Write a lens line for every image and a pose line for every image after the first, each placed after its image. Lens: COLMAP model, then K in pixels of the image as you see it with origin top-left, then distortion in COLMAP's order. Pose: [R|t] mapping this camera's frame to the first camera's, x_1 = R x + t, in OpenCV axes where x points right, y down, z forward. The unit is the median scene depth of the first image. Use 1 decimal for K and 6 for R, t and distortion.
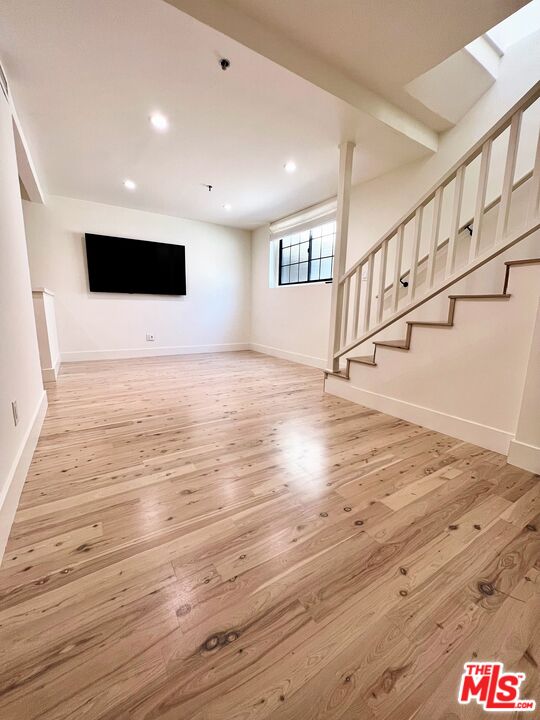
lens RADIAL K [[290.0, 0, 268.4], [0, 290.0, 361.6], [0, 0, 1]] dist [-0.002277, 0.000313]
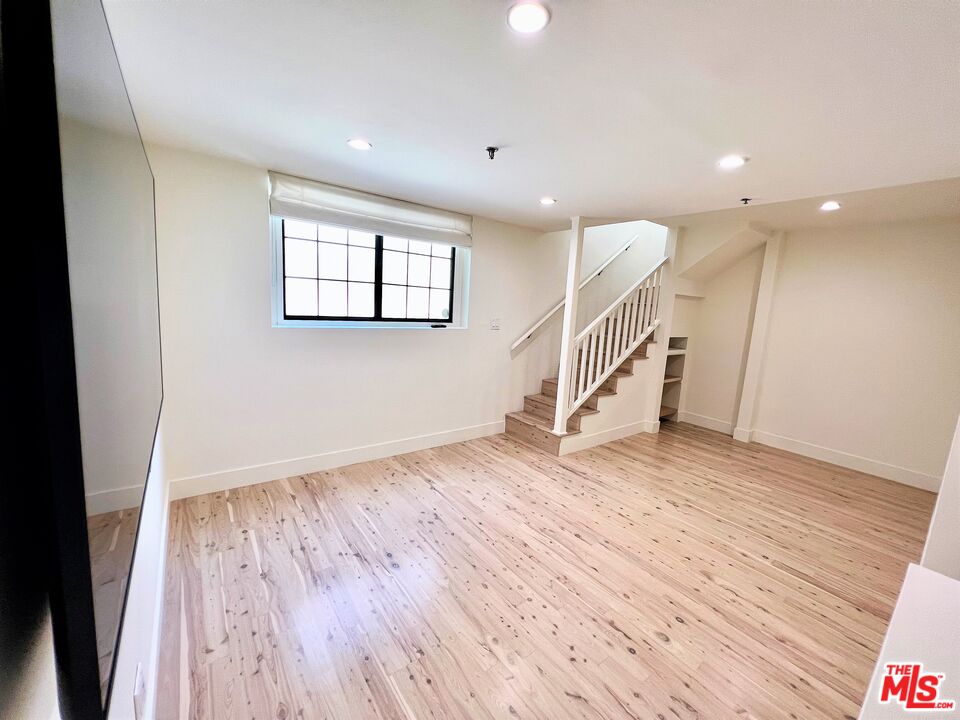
lens RADIAL K [[386.7, 0, 482.0], [0, 386.7, 361.2], [0, 0, 1]] dist [-0.002277, 0.000313]
pose [[-0.077951, -0.176530, 0.981204, -1.330656], [0.120860, 0.975266, 0.185063, -0.635856], [-0.989604, 0.133014, -0.054687, 1.731901]]
